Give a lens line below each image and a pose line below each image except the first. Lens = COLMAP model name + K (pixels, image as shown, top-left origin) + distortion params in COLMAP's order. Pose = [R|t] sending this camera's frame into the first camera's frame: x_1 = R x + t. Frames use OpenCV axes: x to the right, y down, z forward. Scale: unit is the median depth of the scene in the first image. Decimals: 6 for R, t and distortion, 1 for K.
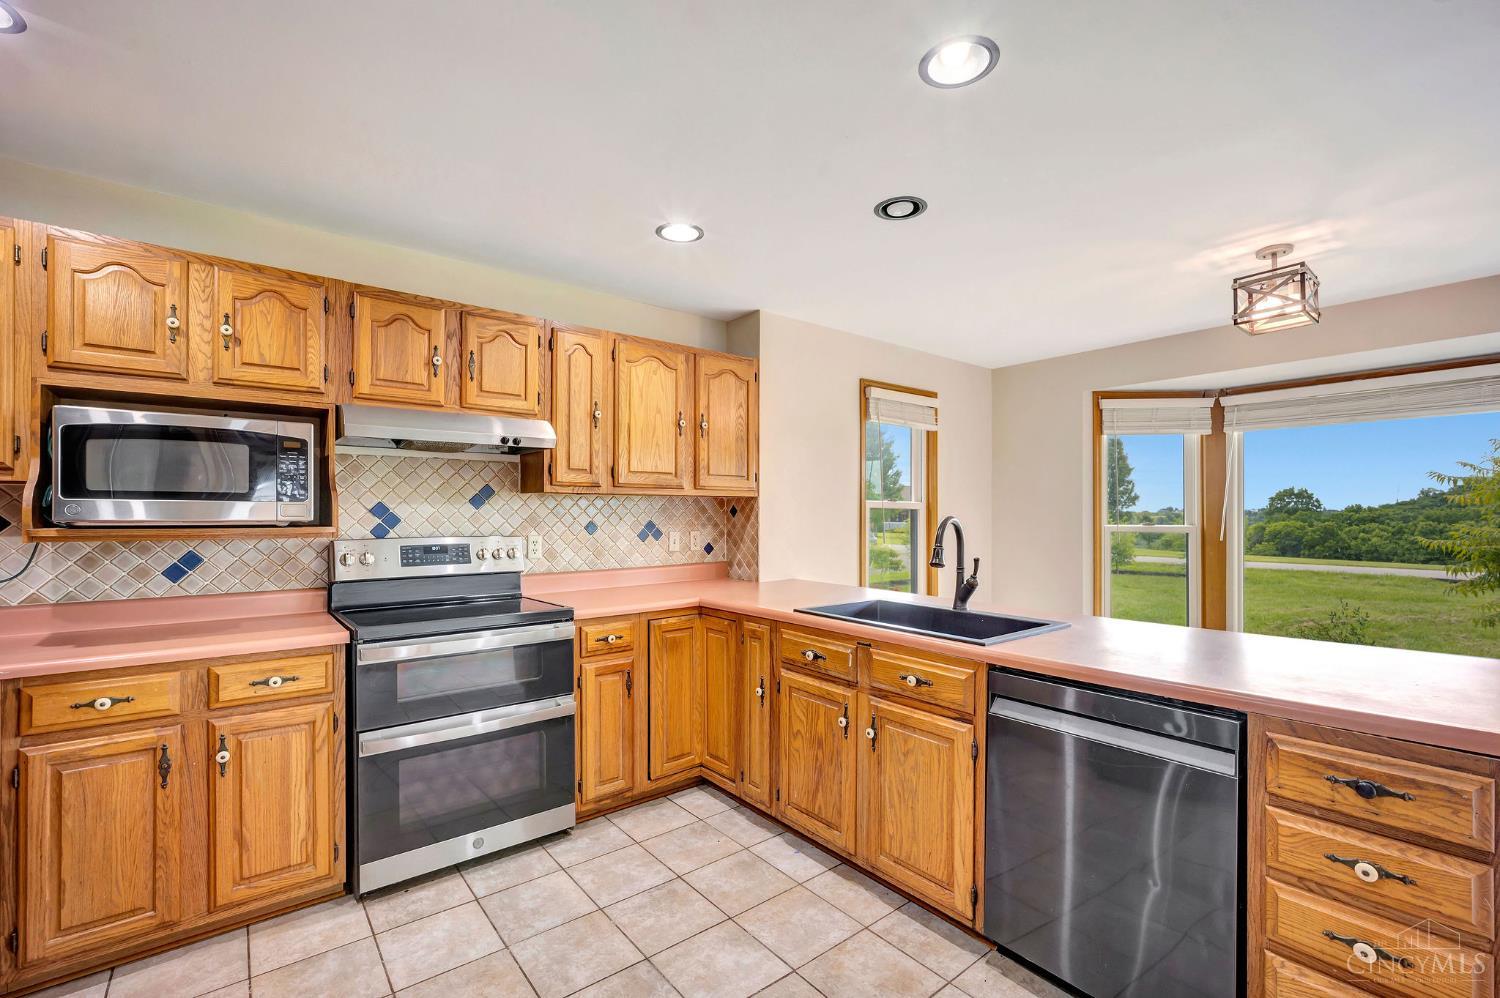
lens RADIAL K [[655.9, 0, 751.1], [0, 655.9, 510.9], [0, 0, 1]] dist [0.020046, 0.000389]
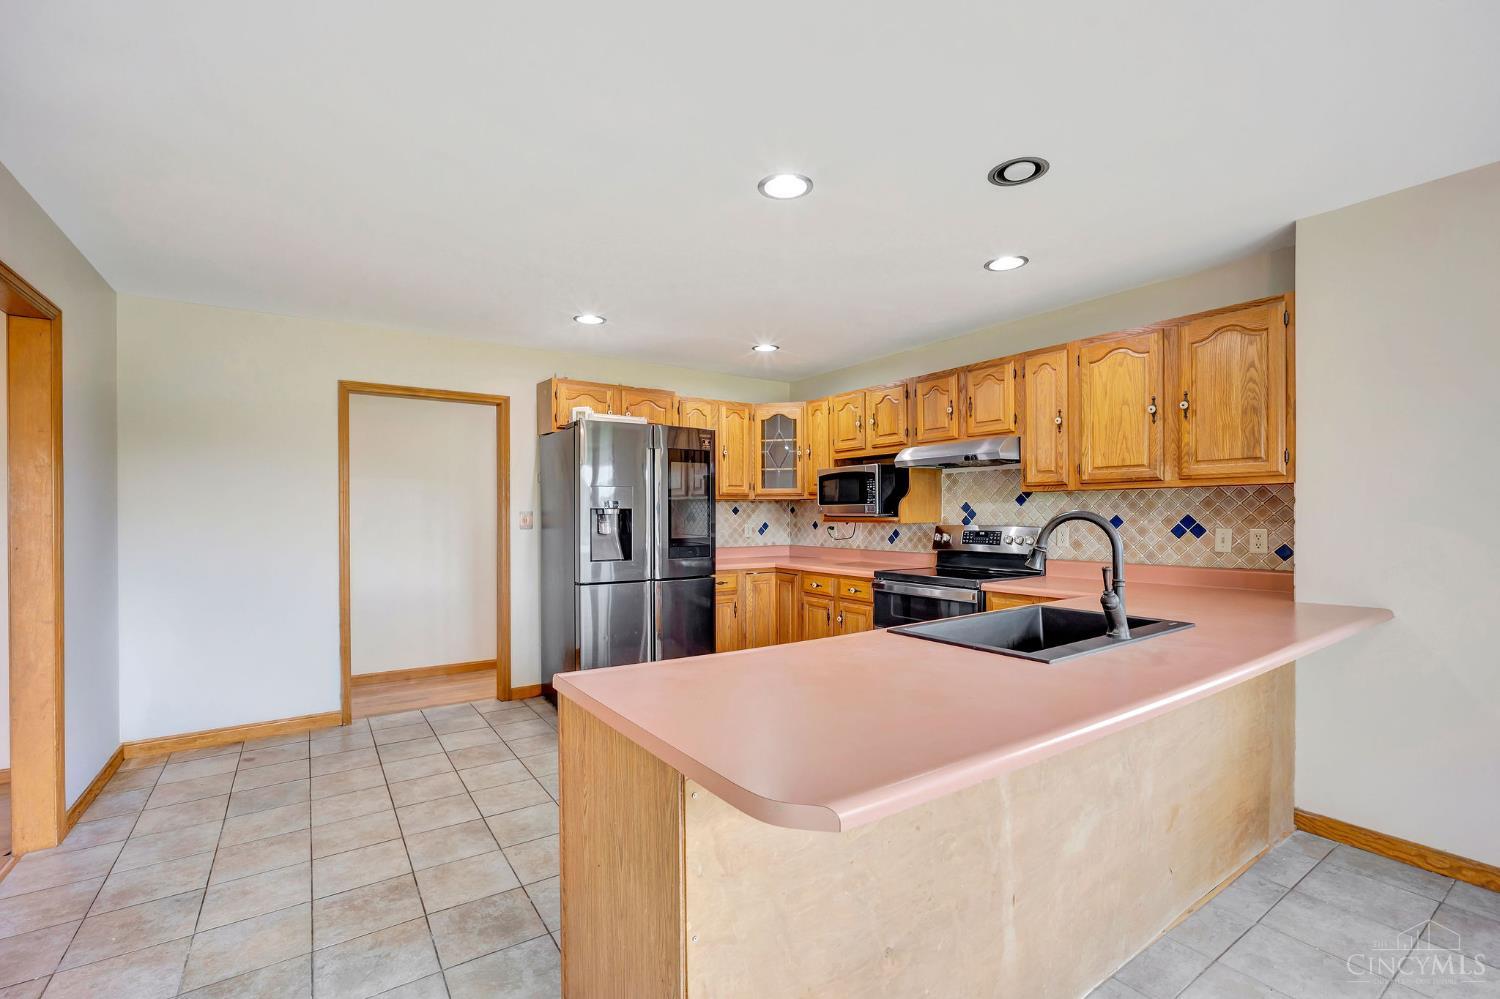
lens RADIAL K [[655.9, 0, 751.7], [0, 655.9, 508.5], [0, 0, 1]] dist [0.020046, 0.000389]
pose [[-0.049113, -0.006281, -0.998773, 0.982307], [0.011682, 0.999908, -0.006863, 0.006005], [0.998725, -0.012004, -0.049035, 0.563012]]
